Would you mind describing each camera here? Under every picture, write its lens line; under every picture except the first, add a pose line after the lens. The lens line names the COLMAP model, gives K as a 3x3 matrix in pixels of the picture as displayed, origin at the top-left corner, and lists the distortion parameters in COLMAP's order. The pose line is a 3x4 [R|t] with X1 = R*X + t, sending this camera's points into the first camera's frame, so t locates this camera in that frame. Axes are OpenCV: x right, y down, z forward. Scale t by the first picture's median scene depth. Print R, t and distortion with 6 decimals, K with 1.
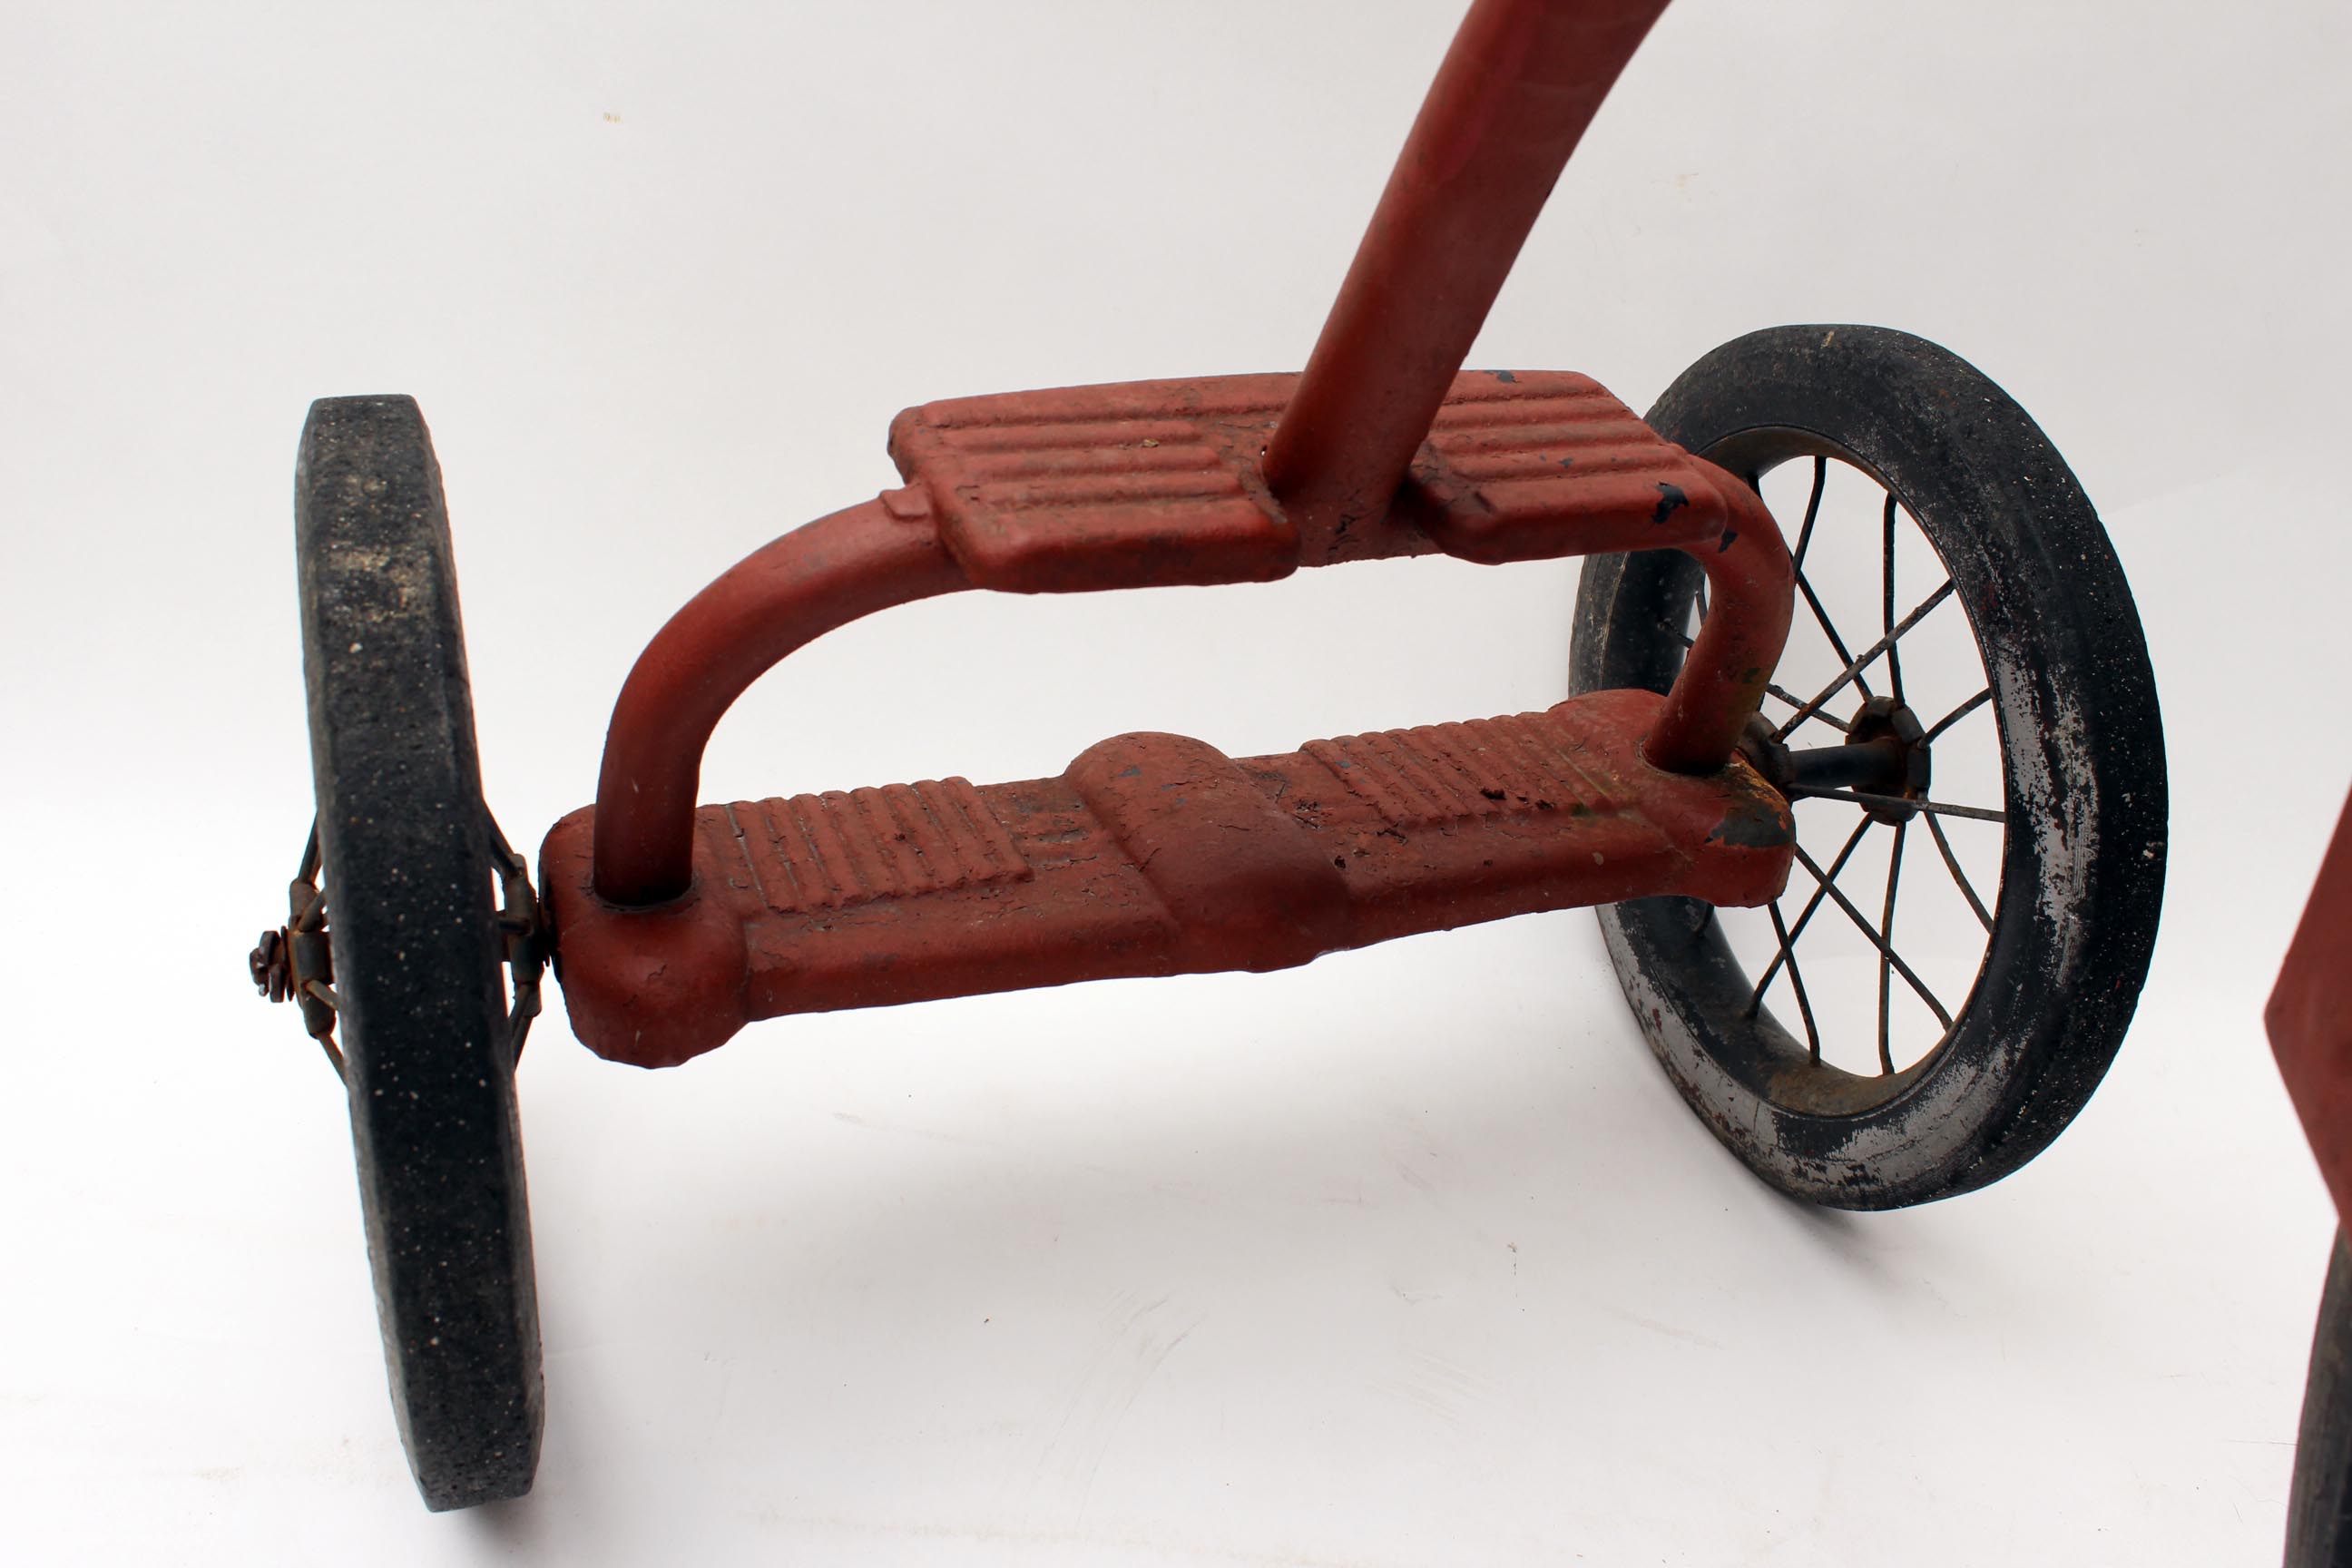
lens RADIAL K [[2305.9, 0, 1225.0], [0, 2305.9, 787.1], [0, 0, 1]] dist [-0.129182, -0.012082]
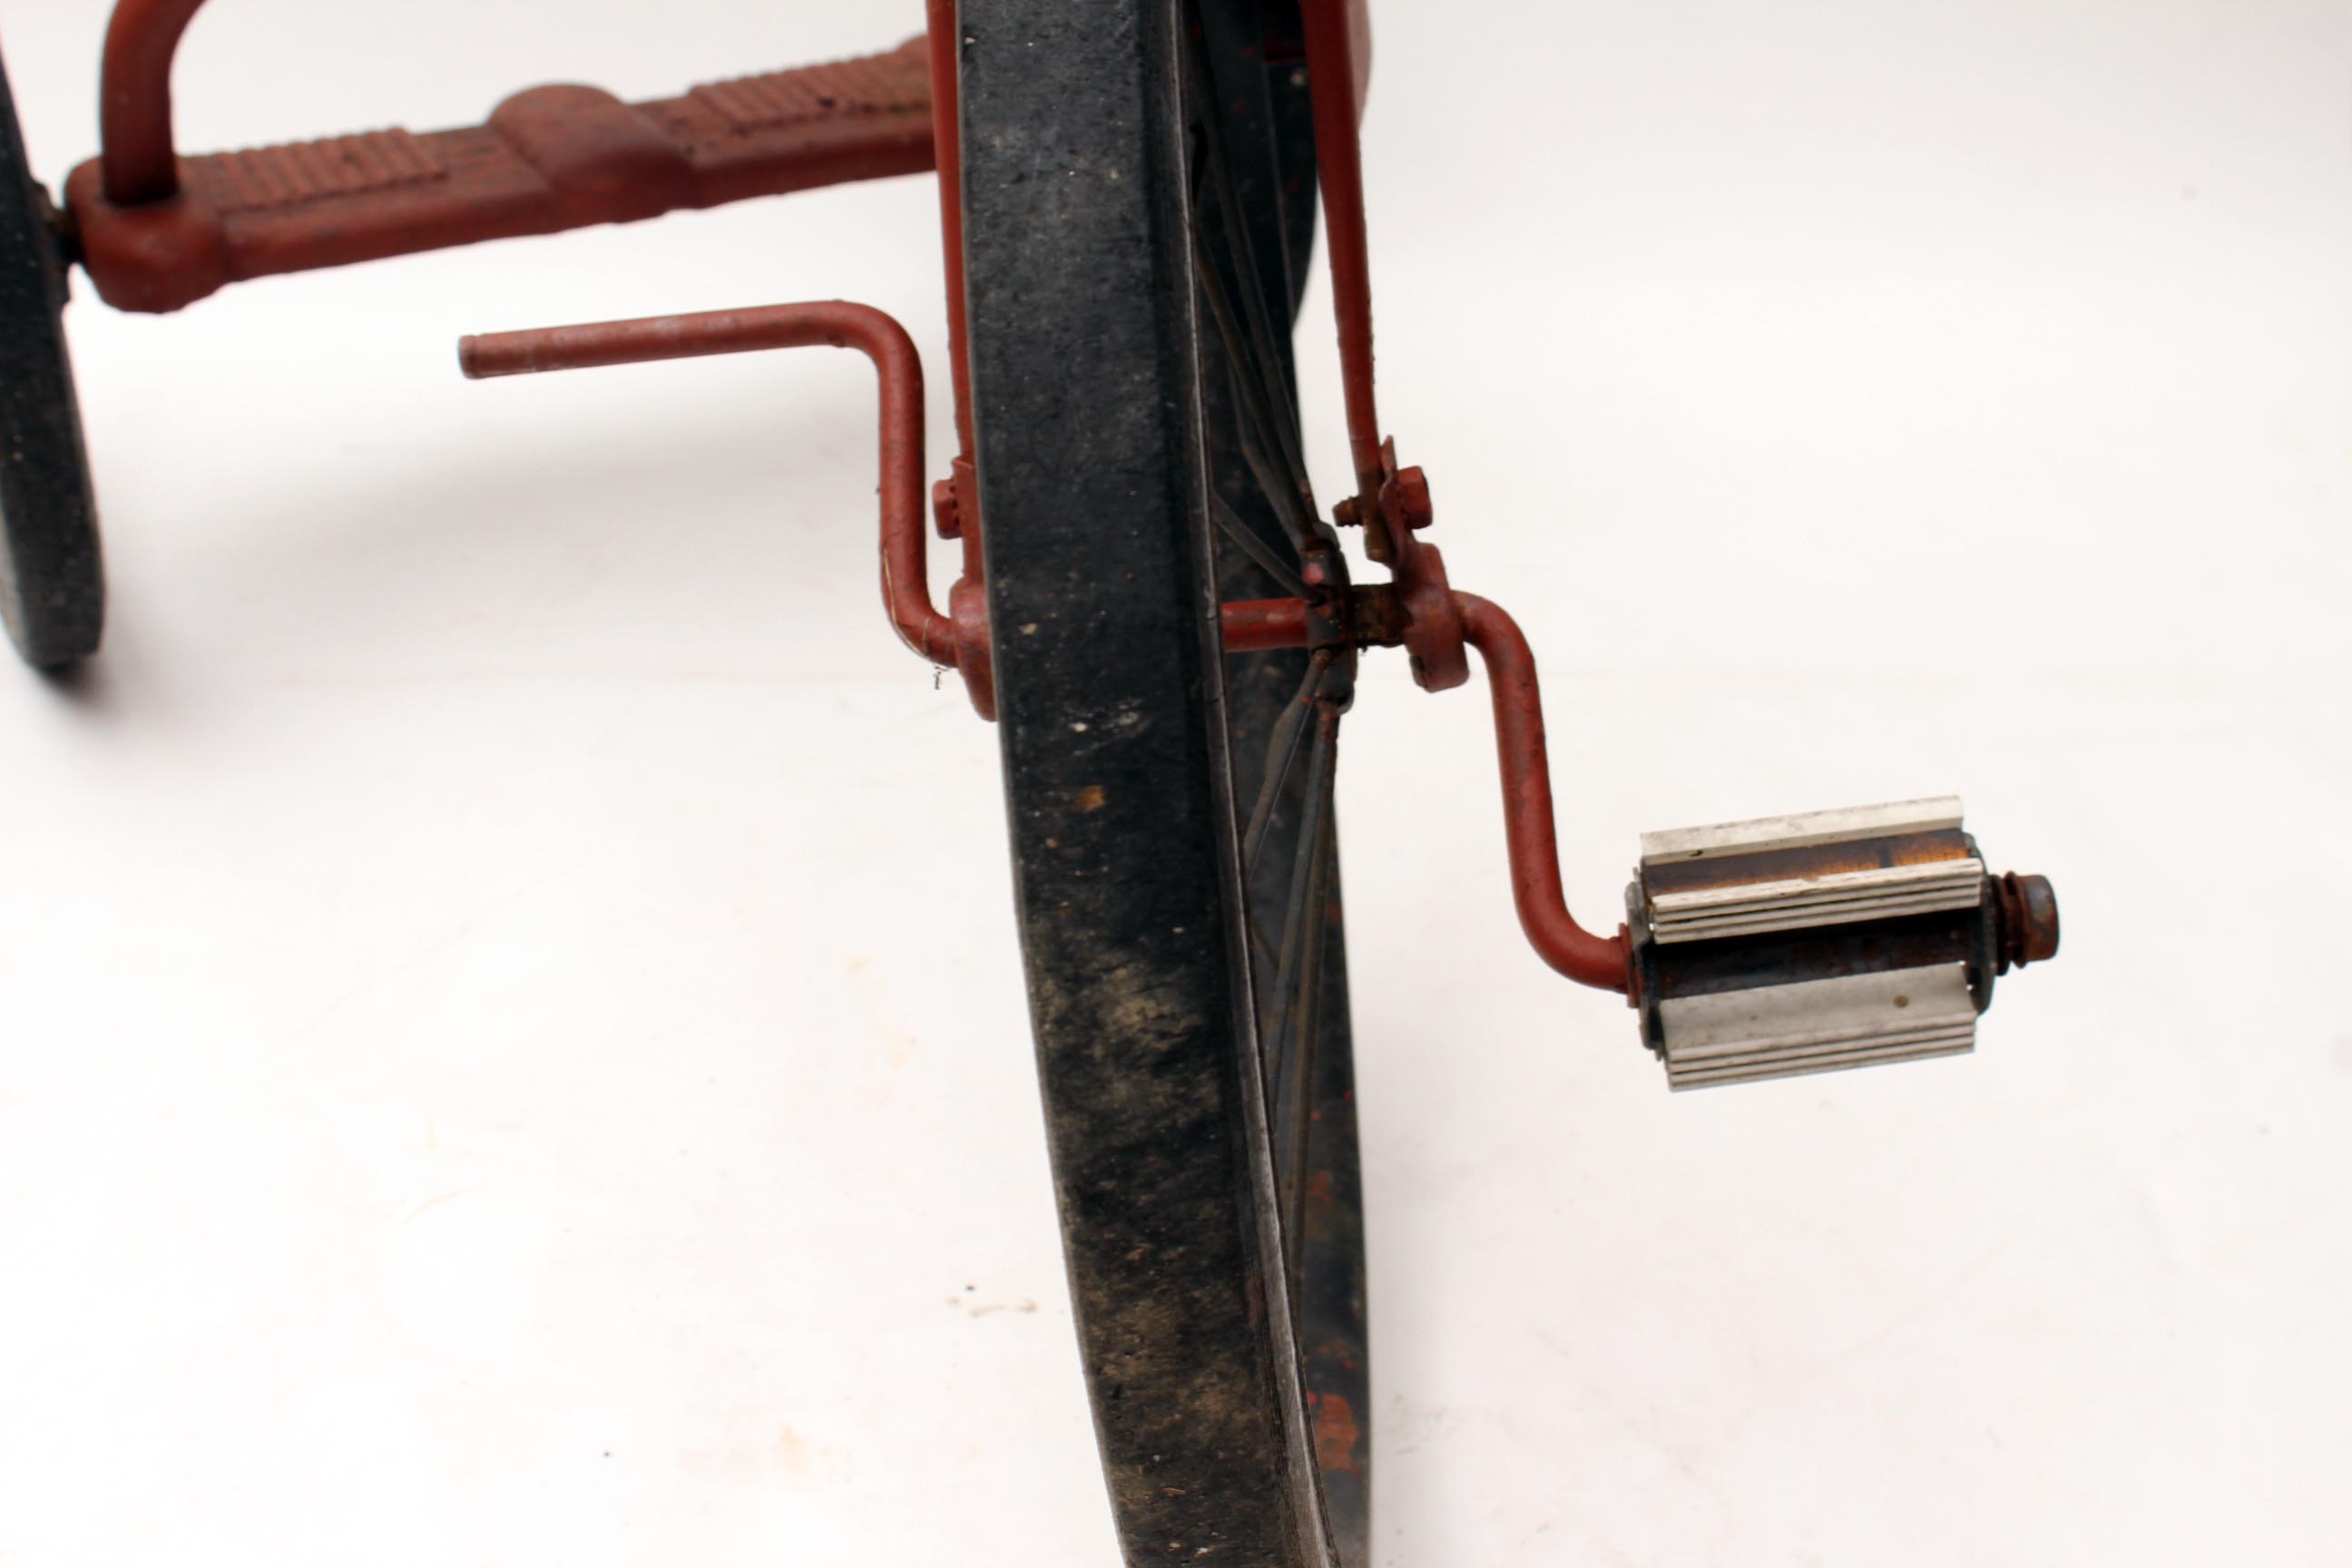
lens RADIAL K [[3144.2, 0, 1176.0], [0, 3144.2, 784.0], [0, 0, 1]] dist [-0.006119, -0.035695]
pose [[0.995055, -0.092923, 0.035070, 0.263655], [0.089420, 0.991841, 0.090864, 0.290715], [-0.043228, -0.087279, 0.995246, -0.929981]]
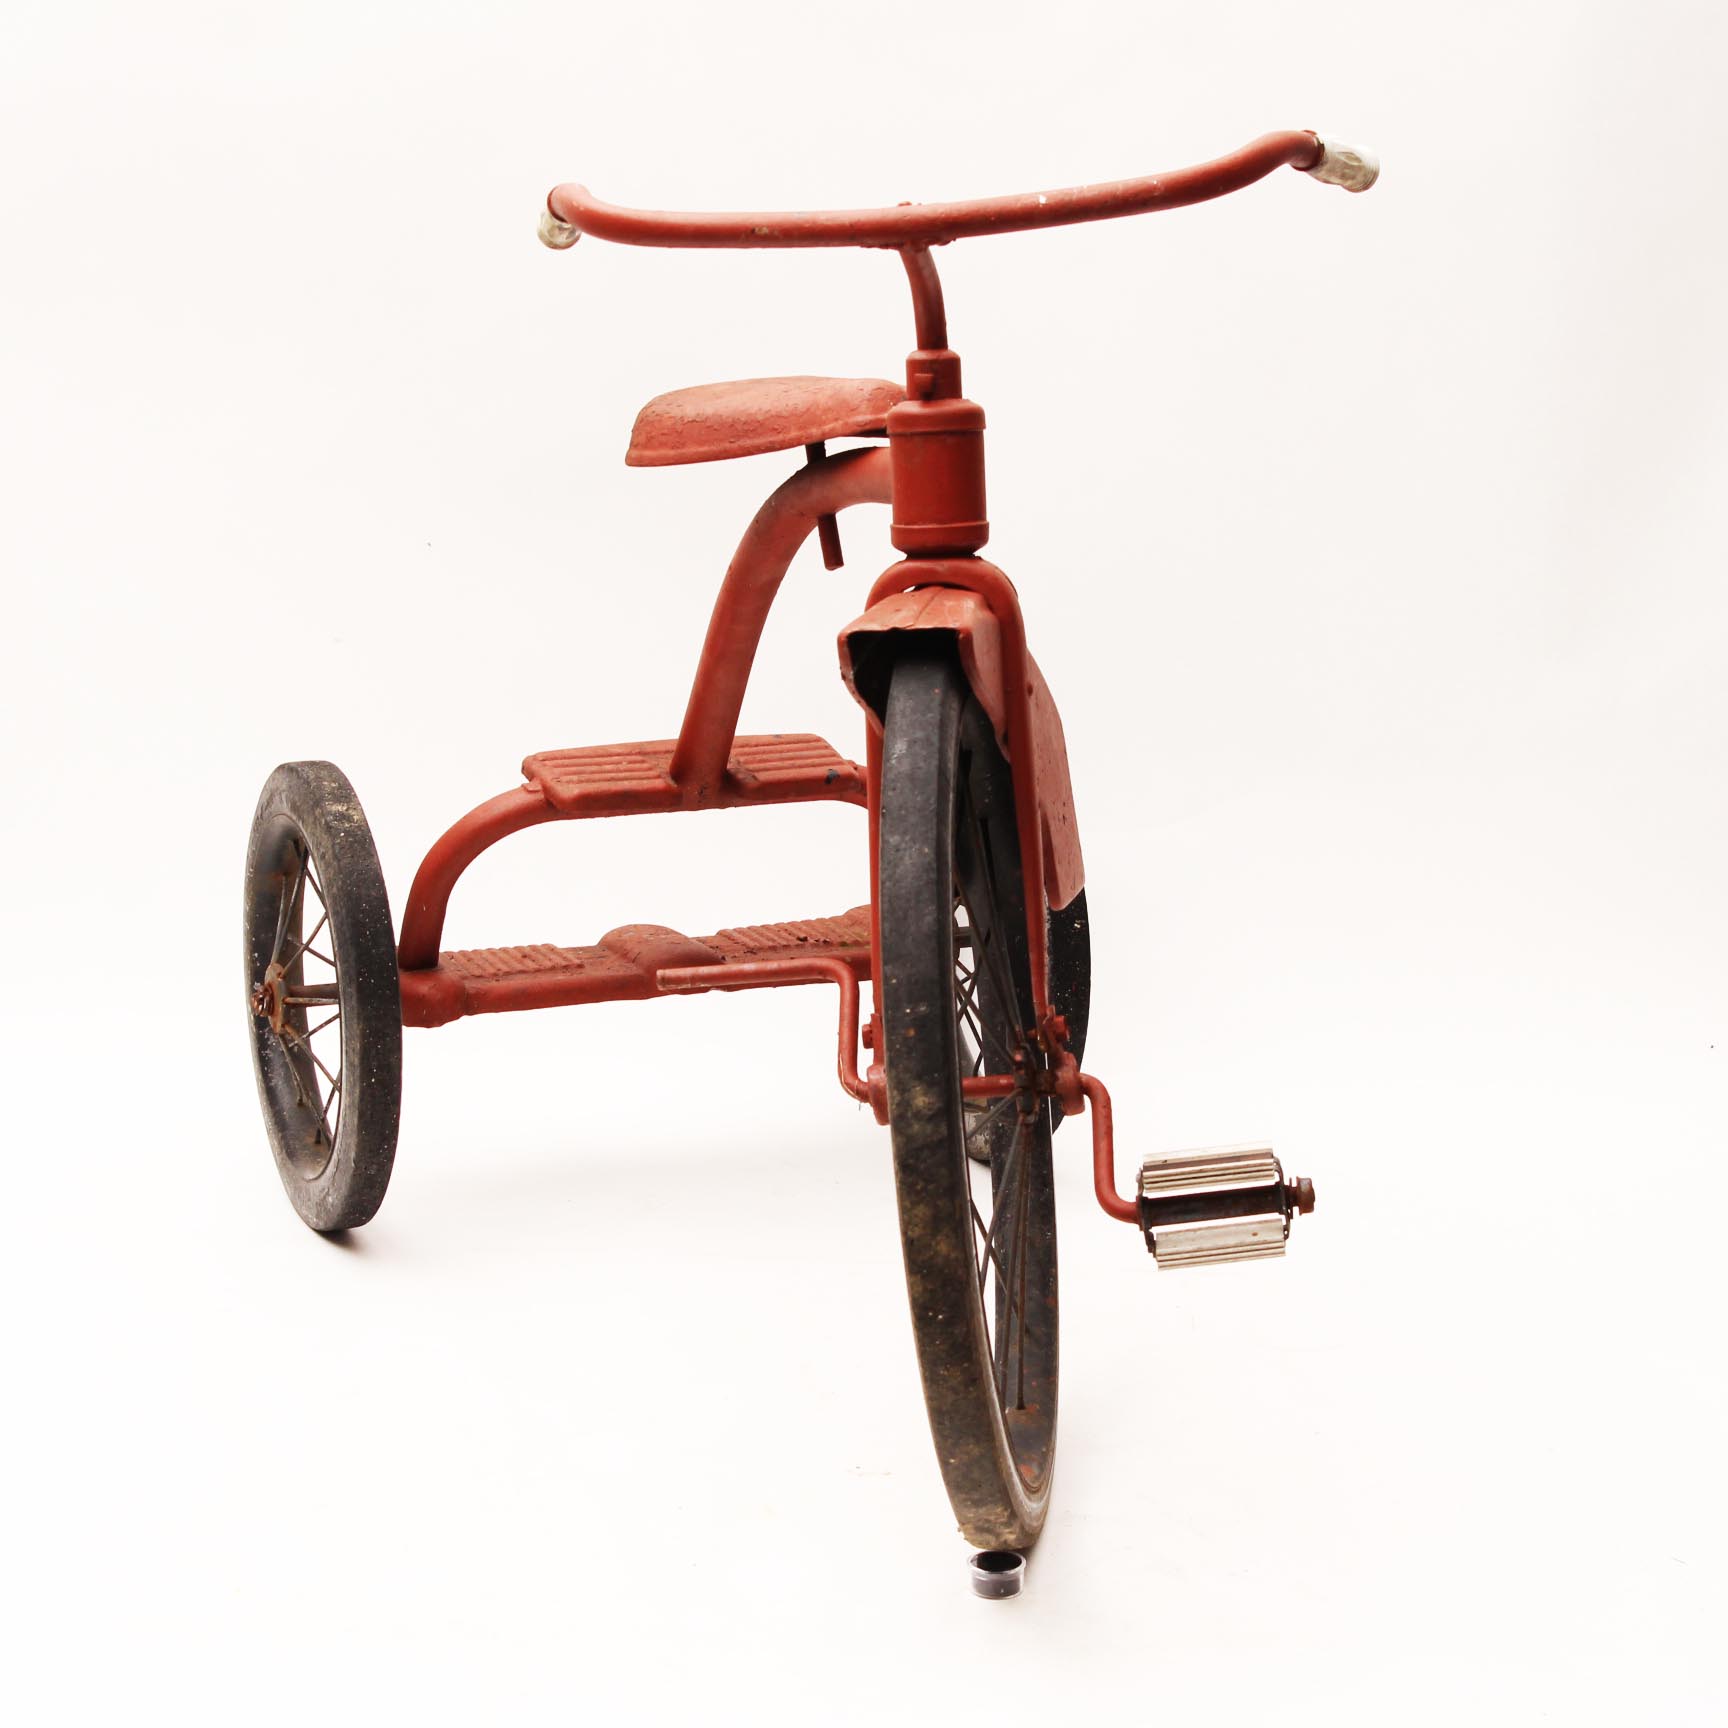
lens RADIAL K [[4827.8, 0, 864.0], [0, 4827.8, 864.0], [0, 0, 1]] dist [-0.022603, -0.077576]
pose [[0.998645, -0.050325, -0.013251, 0.292054], [0.046300, 0.975463, -0.215239, 1.103375], [0.023758, 0.214334, 0.976472, -4.121619]]
